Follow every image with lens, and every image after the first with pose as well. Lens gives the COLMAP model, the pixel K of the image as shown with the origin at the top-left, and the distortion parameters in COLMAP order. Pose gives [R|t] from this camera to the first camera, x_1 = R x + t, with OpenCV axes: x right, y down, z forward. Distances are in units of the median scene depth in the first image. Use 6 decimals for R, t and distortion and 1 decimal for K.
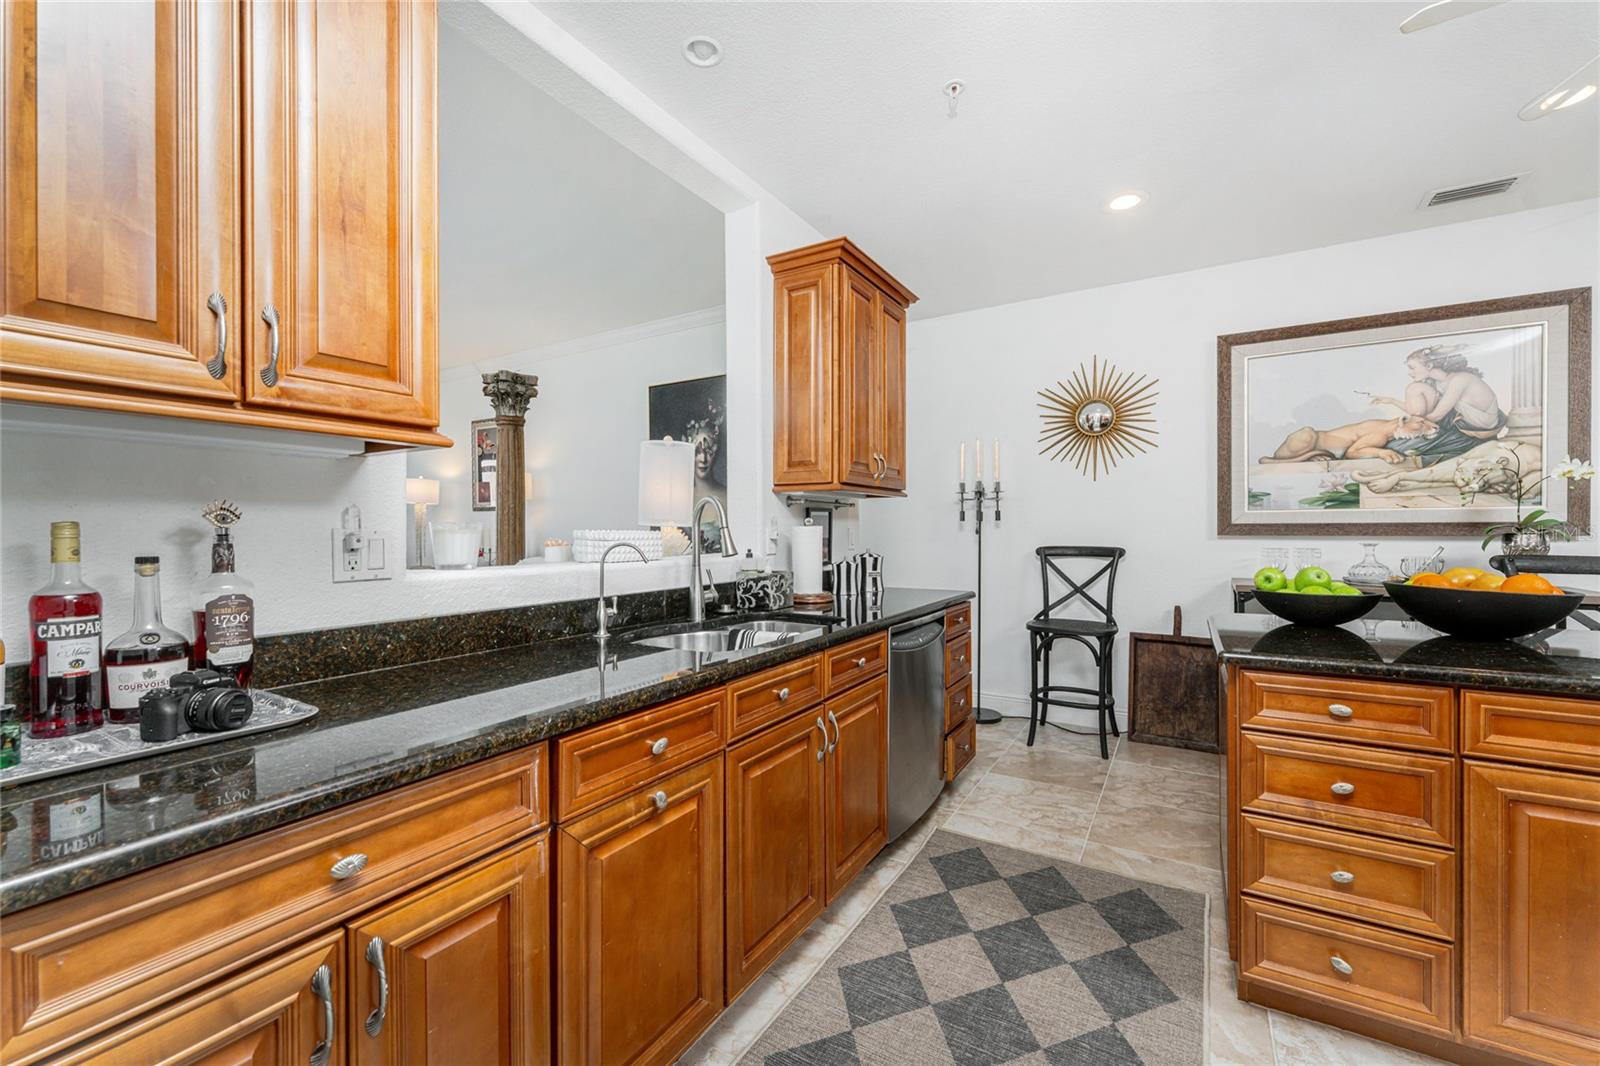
lens RADIAL K [[647.6, 0, 798.3], [0, 647.6, 534.8], [0, 0, 1]] dist [-0.002444, -0.000013]
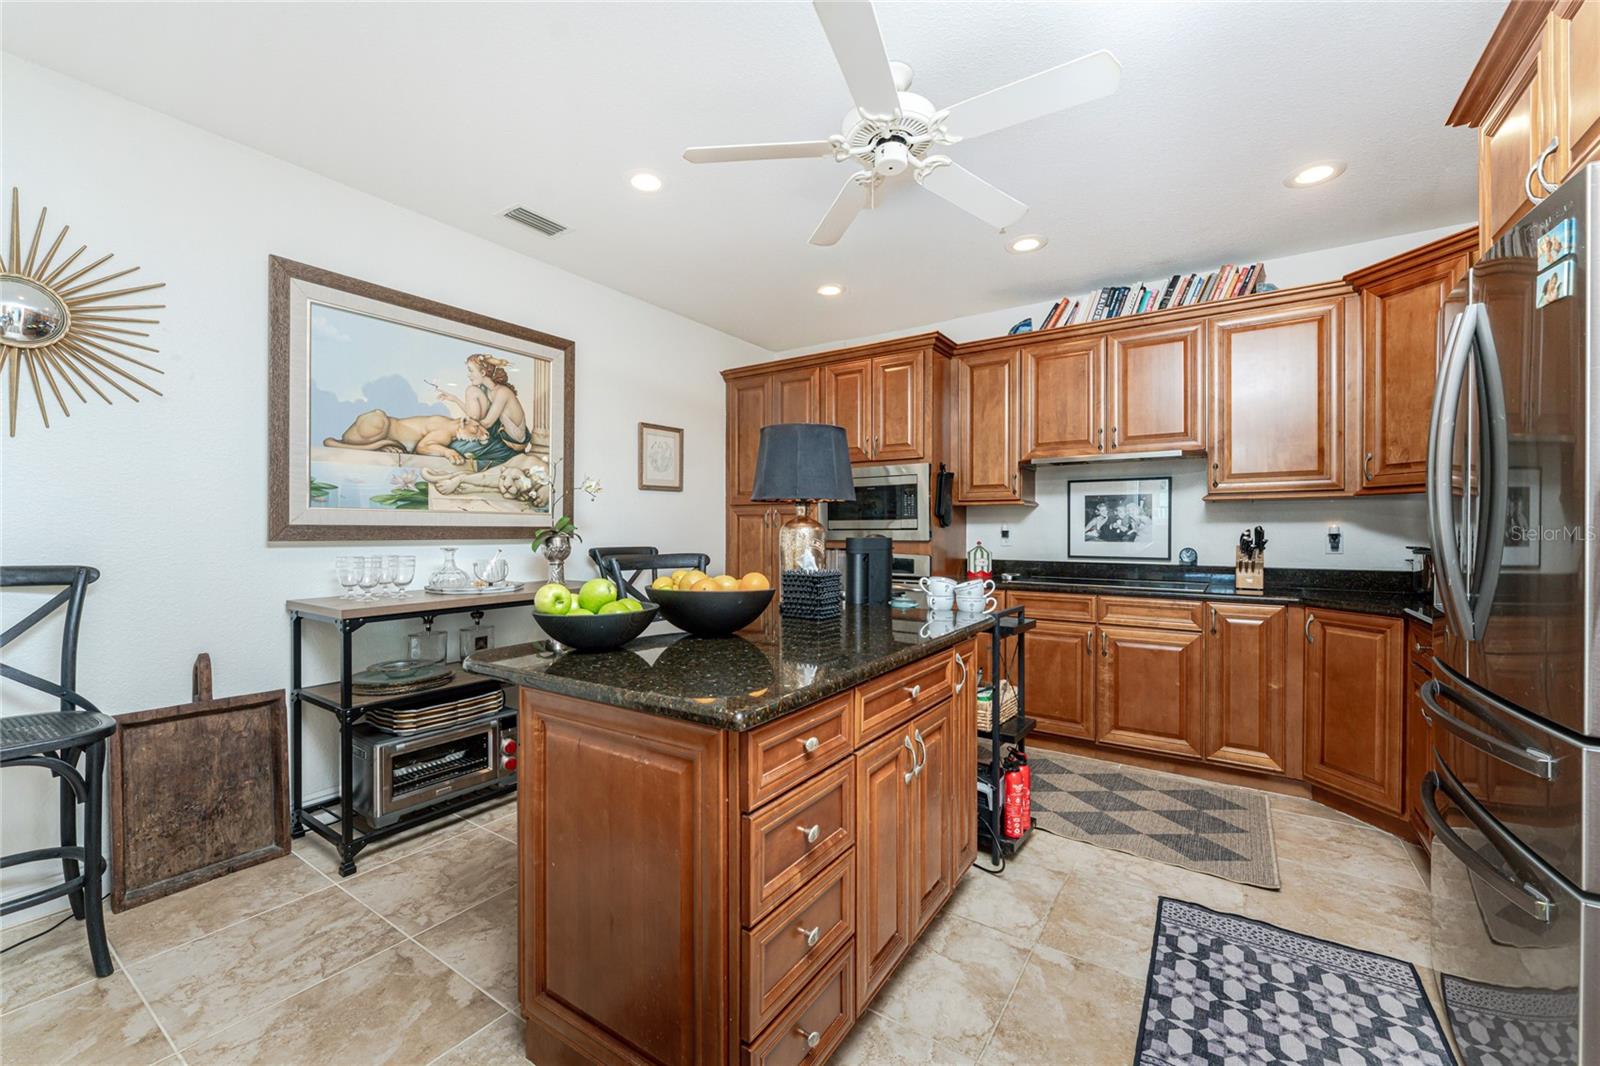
lens RADIAL K [[647.6, 0, 794.6], [0, 647.6, 529.6], [0, 0, 1]] dist [-0.002444, -0.000013]
pose [[0.050758, 0.004034, 0.998703, -0.016671], [0.002684, 0.999988, -0.004176, -0.007699], [-0.998707, 0.002892, 0.050746, 0.433635]]
